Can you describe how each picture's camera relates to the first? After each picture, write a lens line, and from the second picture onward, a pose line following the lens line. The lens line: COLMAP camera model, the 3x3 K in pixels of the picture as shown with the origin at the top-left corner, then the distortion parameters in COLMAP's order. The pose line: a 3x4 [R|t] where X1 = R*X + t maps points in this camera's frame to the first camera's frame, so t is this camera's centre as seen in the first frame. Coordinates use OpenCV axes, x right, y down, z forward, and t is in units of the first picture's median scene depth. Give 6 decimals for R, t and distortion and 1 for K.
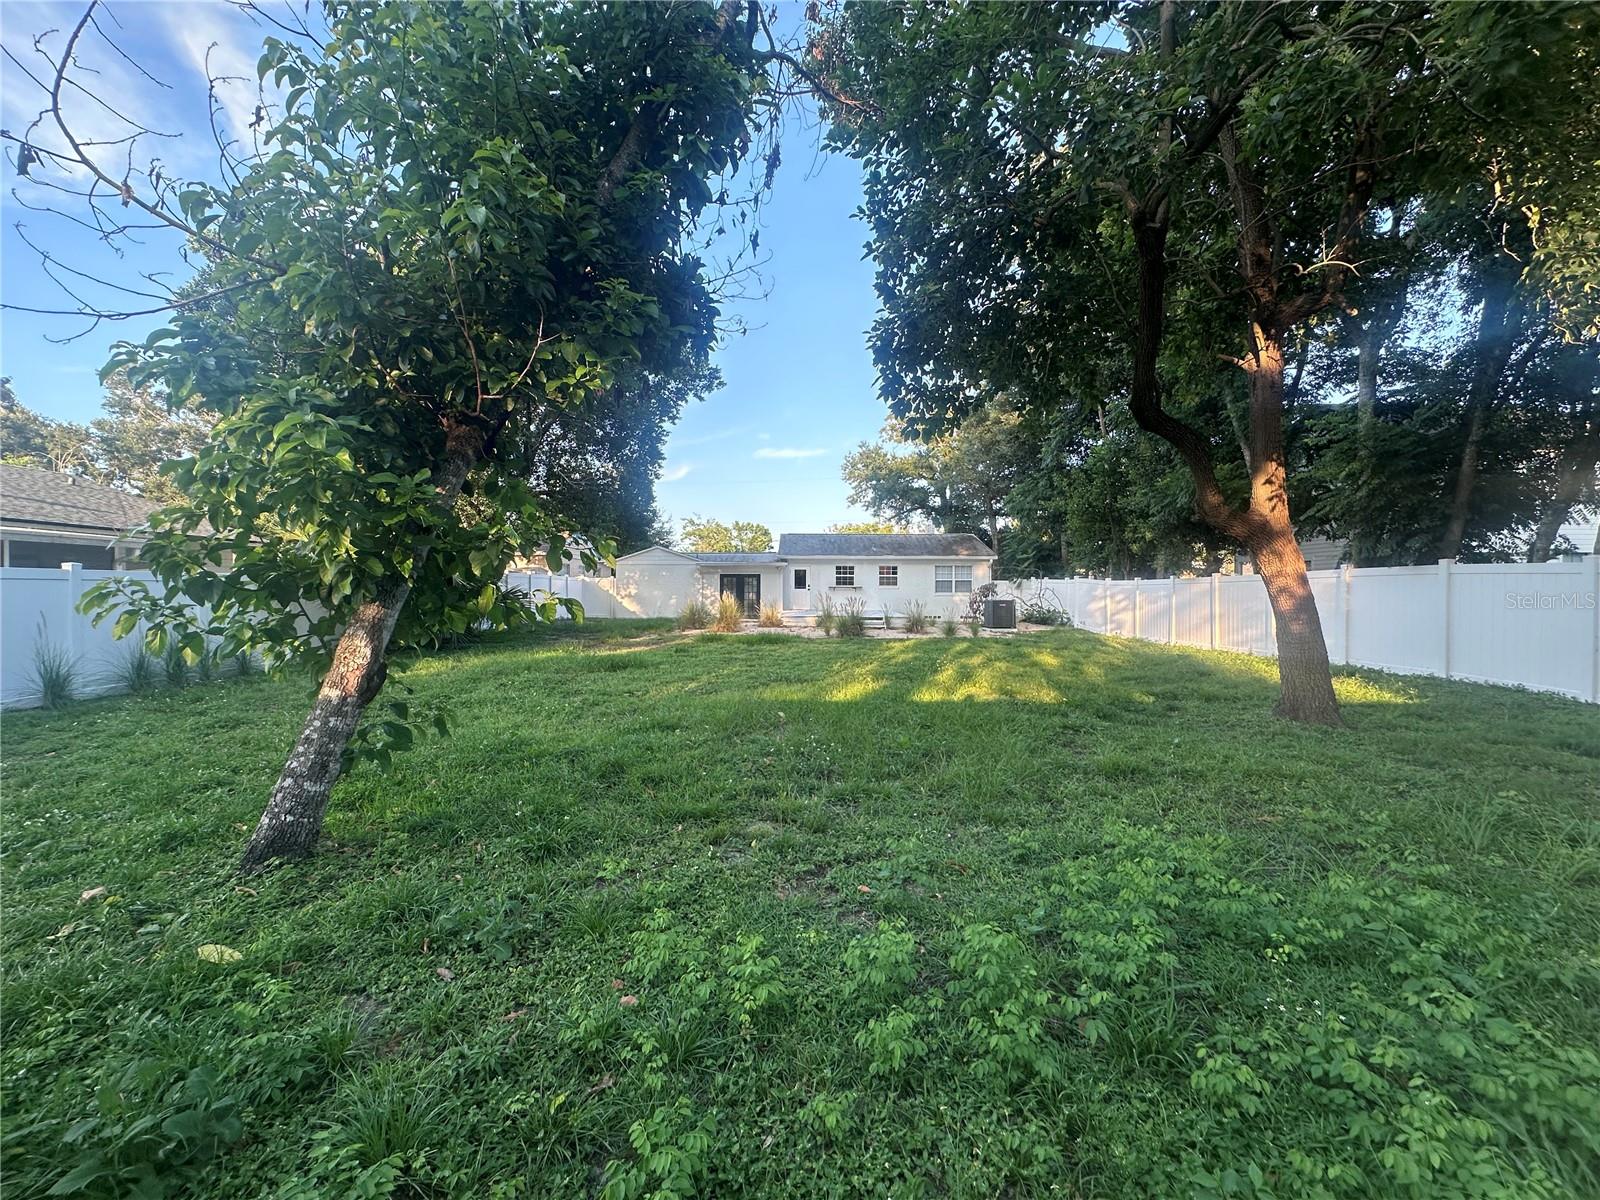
lens RADIAL K [[636.0, 0, 800.0], [0, 636.0, 600.0], [0, 0, 1]] dist [-0.003786, 0.000690]
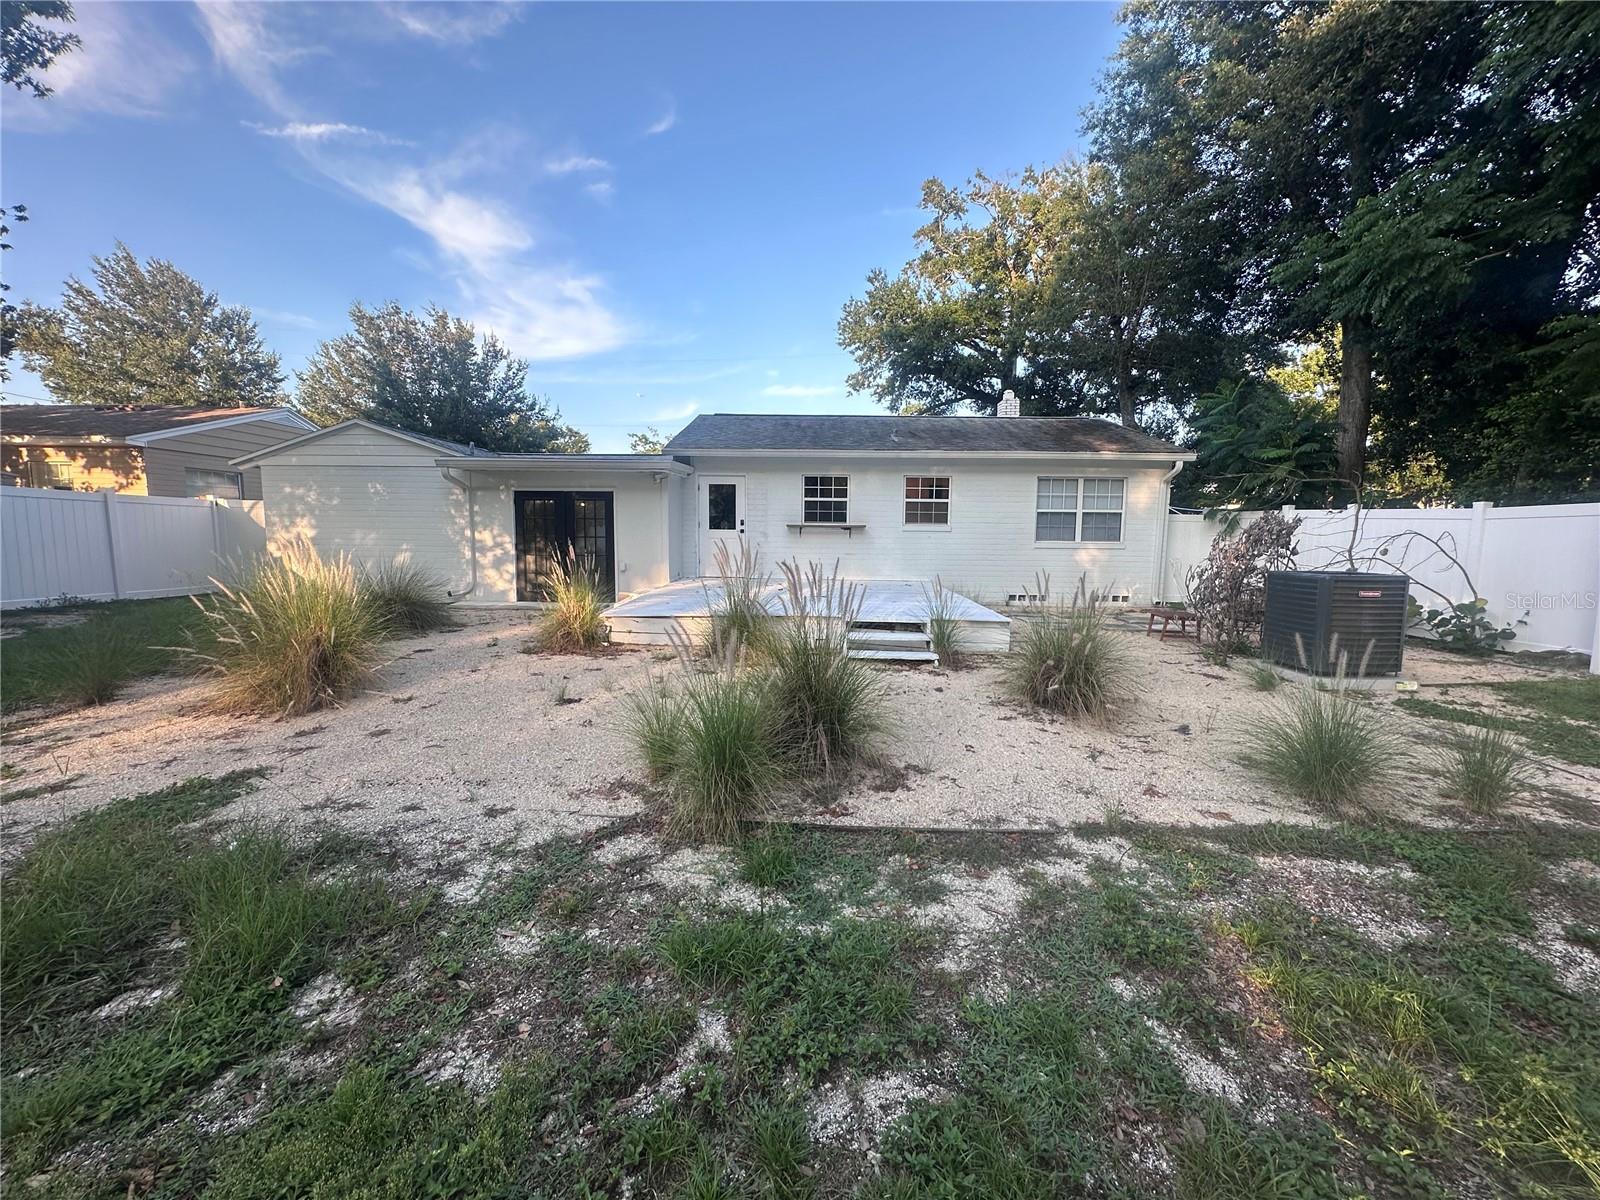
lens RADIAL K [[636.0, 0, 800.0], [0, 636.0, 600.0], [0, 0, 1]] dist [-0.003786, 0.000690]
pose [[0.999816, 0.008789, -0.017047, 0.061143], [-0.007351, 0.996551, 0.082653, -0.005769], [0.017714, -0.082512, 0.996433, 0.564807]]
